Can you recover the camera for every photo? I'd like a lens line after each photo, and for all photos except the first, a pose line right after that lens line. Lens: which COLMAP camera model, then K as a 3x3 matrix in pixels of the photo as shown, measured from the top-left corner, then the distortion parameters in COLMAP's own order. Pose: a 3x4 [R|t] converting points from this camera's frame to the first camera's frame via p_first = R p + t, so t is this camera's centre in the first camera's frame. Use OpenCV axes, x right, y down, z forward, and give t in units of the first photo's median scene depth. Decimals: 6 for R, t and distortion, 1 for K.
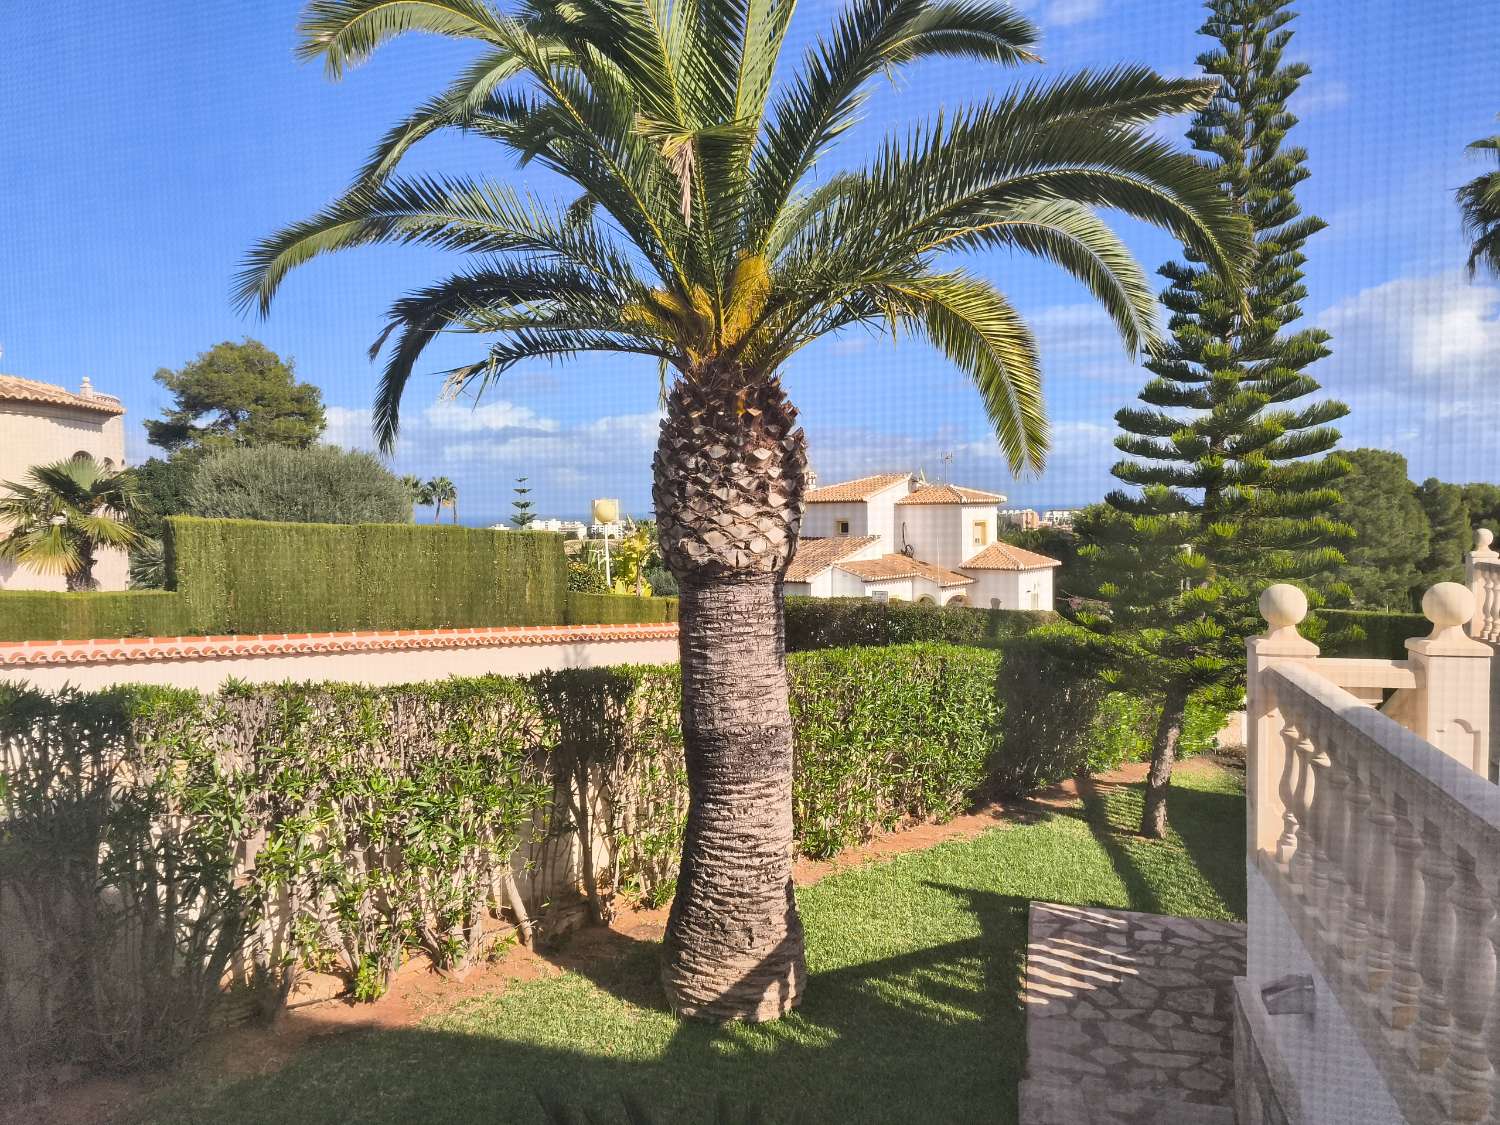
lens RADIAL K [[1013.3, 0, 743.7], [0, 1013.3, 570.0], [0, 0, 1]] dist [0.044144, 0.002352]
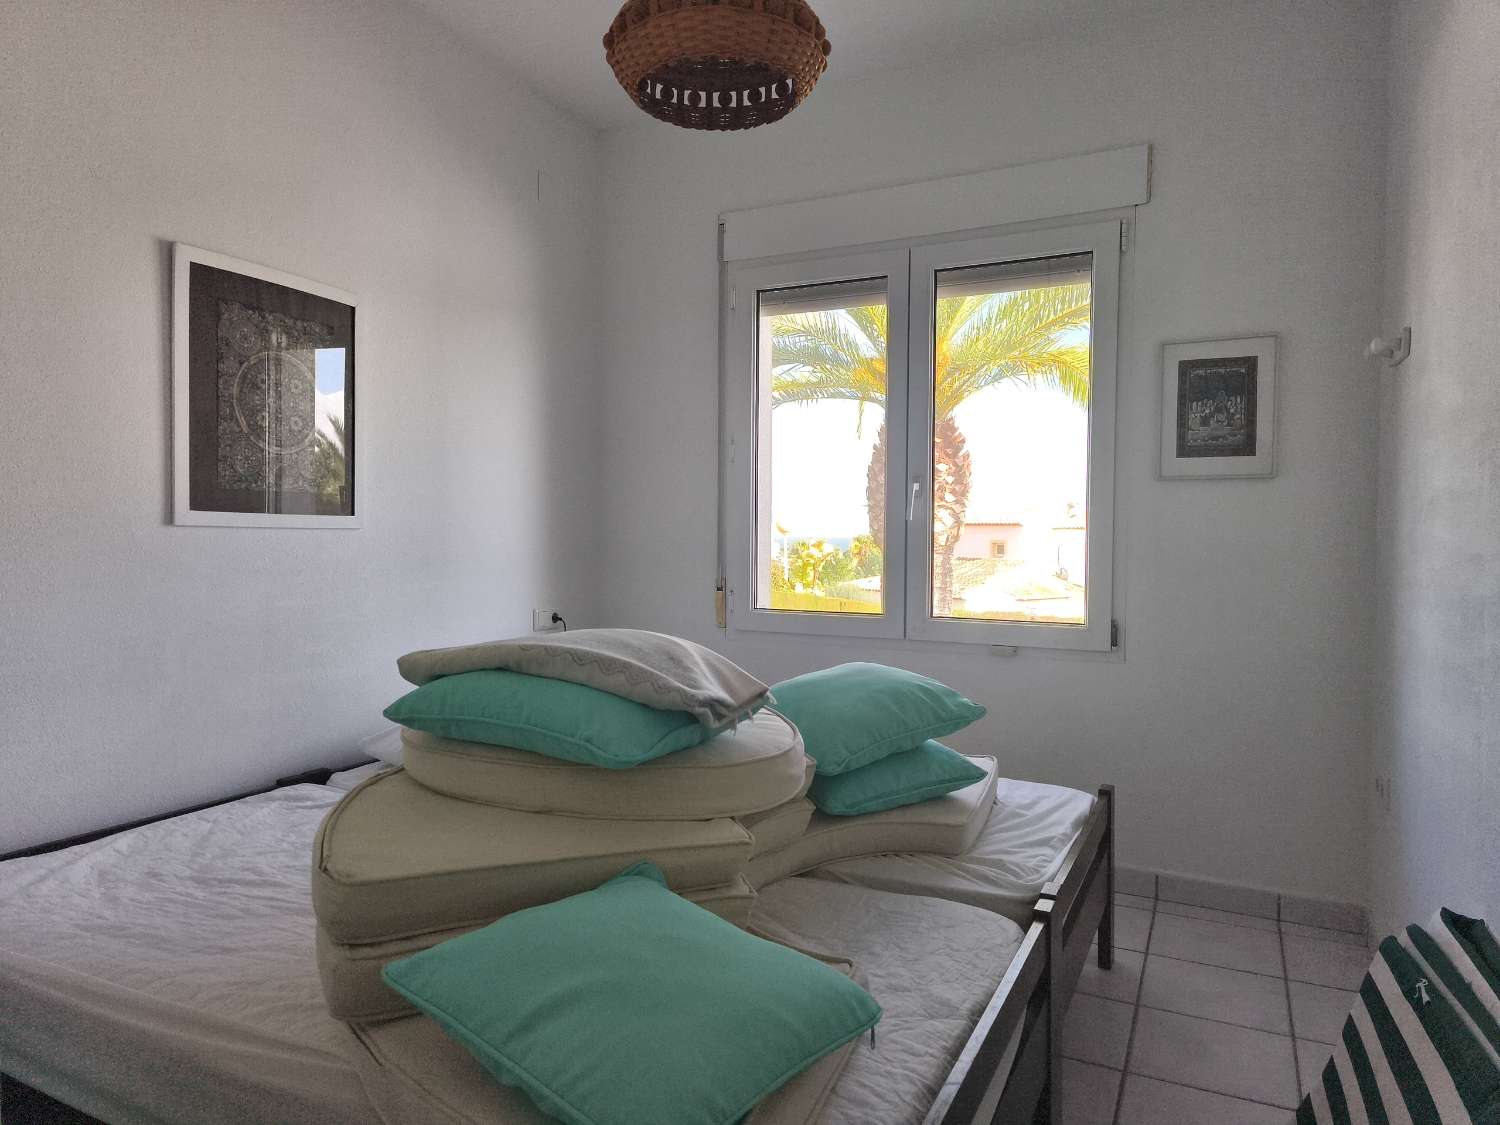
lens RADIAL K [[1013.3, 0, 743.7], [0, 1013.3, 570.0], [0, 0, 1]] dist [0.044144, 0.002352]
pose [[0.988490, 0.030603, -0.148160, -0.043754], [-0.034331, 0.999153, -0.022667, 0.082191], [0.147341, 0.027493, 0.988704, -0.533362]]
